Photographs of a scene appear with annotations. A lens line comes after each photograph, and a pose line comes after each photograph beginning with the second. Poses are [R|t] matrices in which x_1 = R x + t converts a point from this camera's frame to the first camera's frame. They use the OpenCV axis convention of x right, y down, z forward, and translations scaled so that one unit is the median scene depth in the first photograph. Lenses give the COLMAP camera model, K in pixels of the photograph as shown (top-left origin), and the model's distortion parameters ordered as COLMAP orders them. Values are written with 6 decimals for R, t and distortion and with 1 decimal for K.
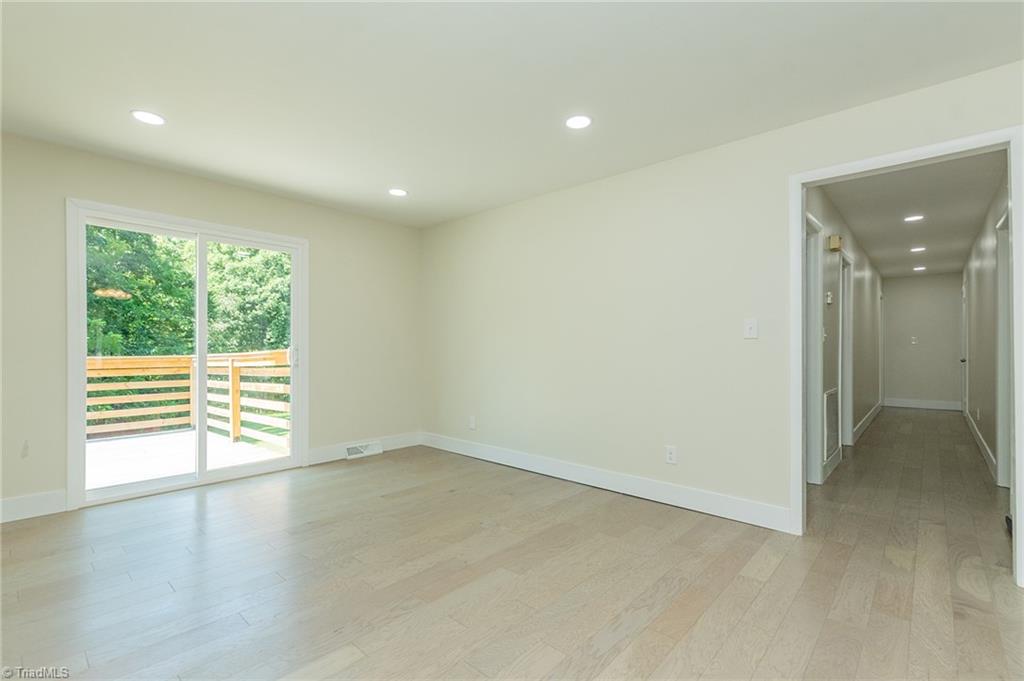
lens RADIAL K [[459.1, 0, 528.5], [0, 459.1, 333.2], [0, 0, 1]] dist [0.000714, 0.000520]
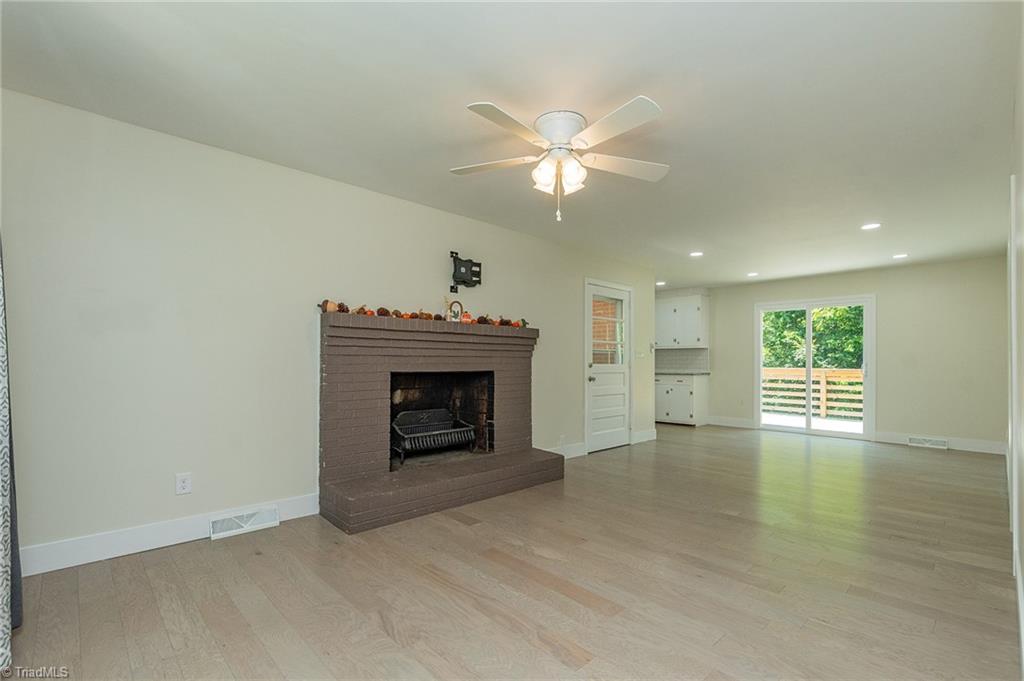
lens RADIAL K [[459.1, 0, 512.3], [0, 459.1, 345.4], [0, 0, 1]] dist [0.000714, 0.000520]
pose [[-0.090562, -0.035333, -0.995264, 1.302448], [0.031957, 0.998753, -0.038365, -0.017925], [0.995378, -0.035280, -0.089320, -0.081658]]
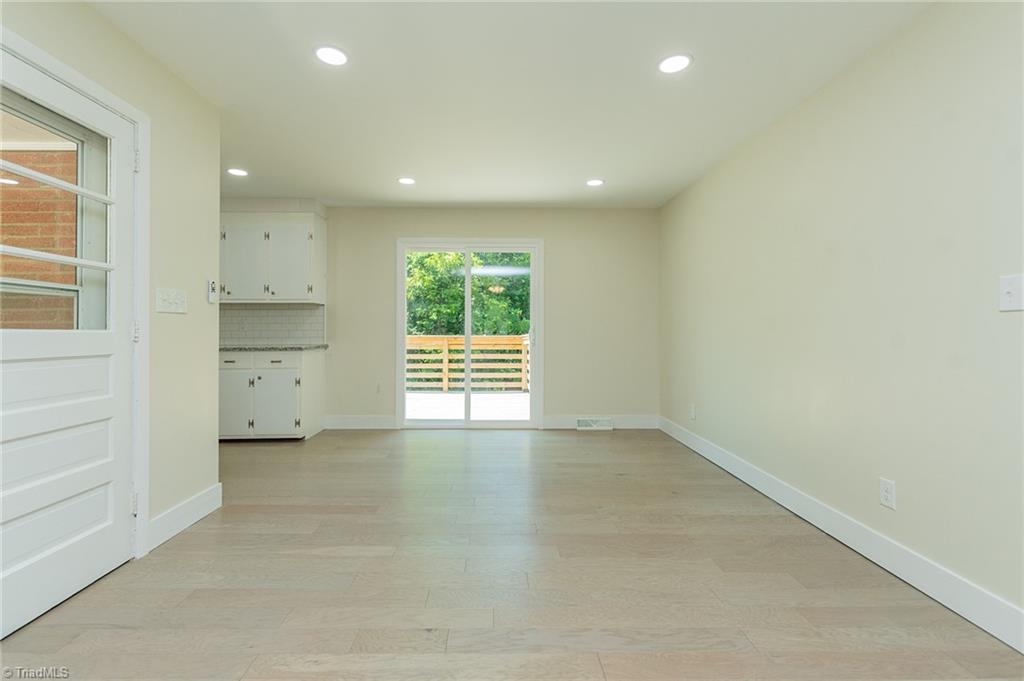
lens RADIAL K [[459.1, 0, 510.5], [0, 459.1, 330.6], [0, 0, 1]] dist [0.000714, 0.000520]
pose [[0.679627, 0.000948, -0.733557, 0.369783], [0.025812, 0.999349, 0.025207, -0.001556], [0.733104, -0.036066, 0.679160, 0.141941]]
